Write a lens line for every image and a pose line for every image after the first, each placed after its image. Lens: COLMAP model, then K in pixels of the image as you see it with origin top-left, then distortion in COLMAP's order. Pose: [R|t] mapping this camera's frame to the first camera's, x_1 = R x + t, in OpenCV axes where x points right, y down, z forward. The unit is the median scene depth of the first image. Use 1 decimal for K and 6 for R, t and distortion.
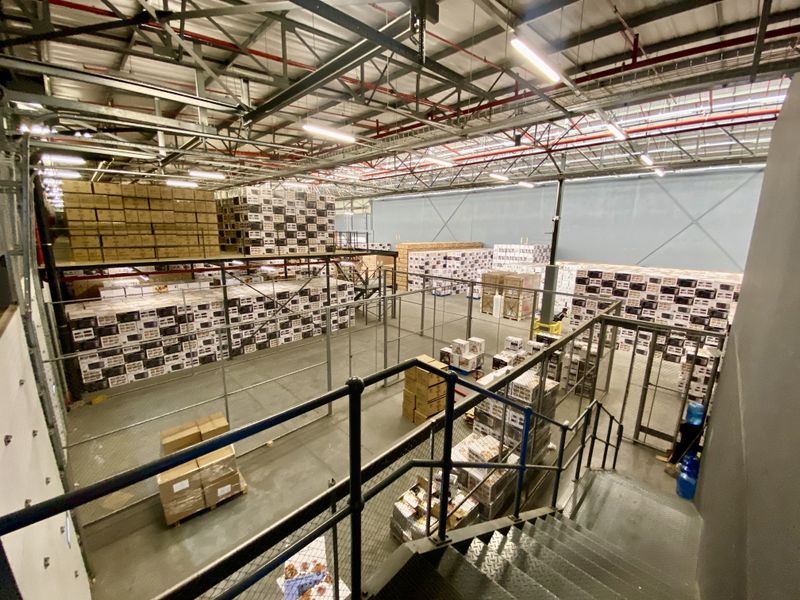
lens RADIAL K [[322.4, 0, 398.8], [0, 322.4, 298.8], [0, 0, 1]] dist [0.024654, -0.019905]
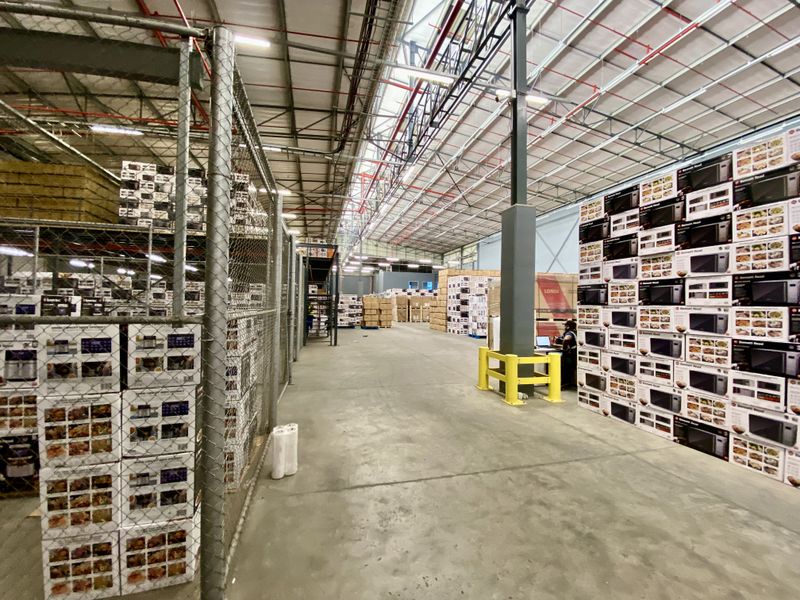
lens RADIAL K [[322.4, 0, 398.8], [0, 322.4, 298.8], [0, 0, 1]] dist [0.024654, -0.019905]
pose [[0.862583, -0.008242, -0.505849, 0.564861], [-0.106351, 0.974571, -0.197231, 0.107514], [0.494611, 0.223925, 0.839772, 0.624778]]
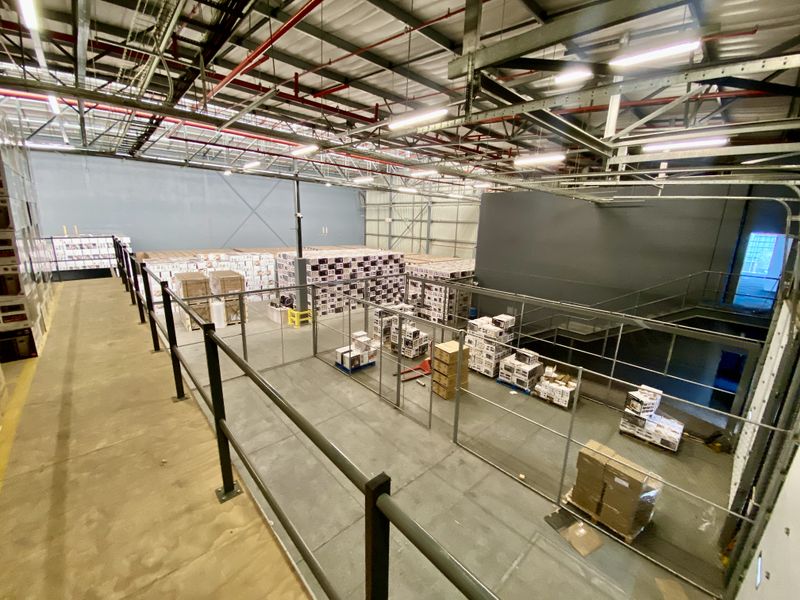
lens RADIAL K [[322.4, 0, 398.8], [0, 322.4, 298.8], [0, 0, 1]] dist [0.024654, -0.019905]
pose [[0.044301, -0.245204, 0.968459, -0.626321], [0.173463, 0.956573, 0.234260, -0.174889], [-0.983844, 0.157614, 0.084911, 0.613388]]
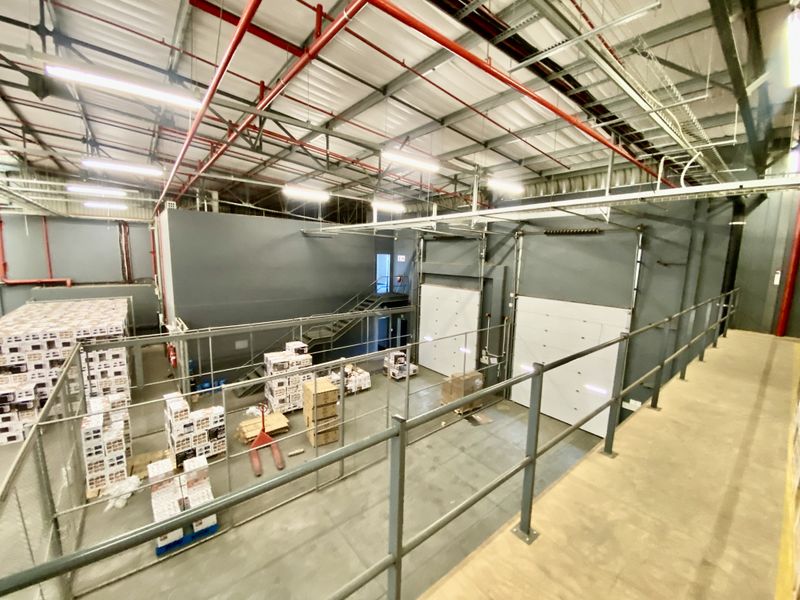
lens RADIAL K [[322.4, 0, 398.8], [0, 322.4, 298.8], [0, 0, 1]] dist [0.024654, -0.019905]
pose [[-0.992646, -0.056043, 0.107302, -0.168869], [-0.016495, 0.940733, 0.338746, -0.273784], [-0.119927, 0.334485, -0.934739, 1.110681]]
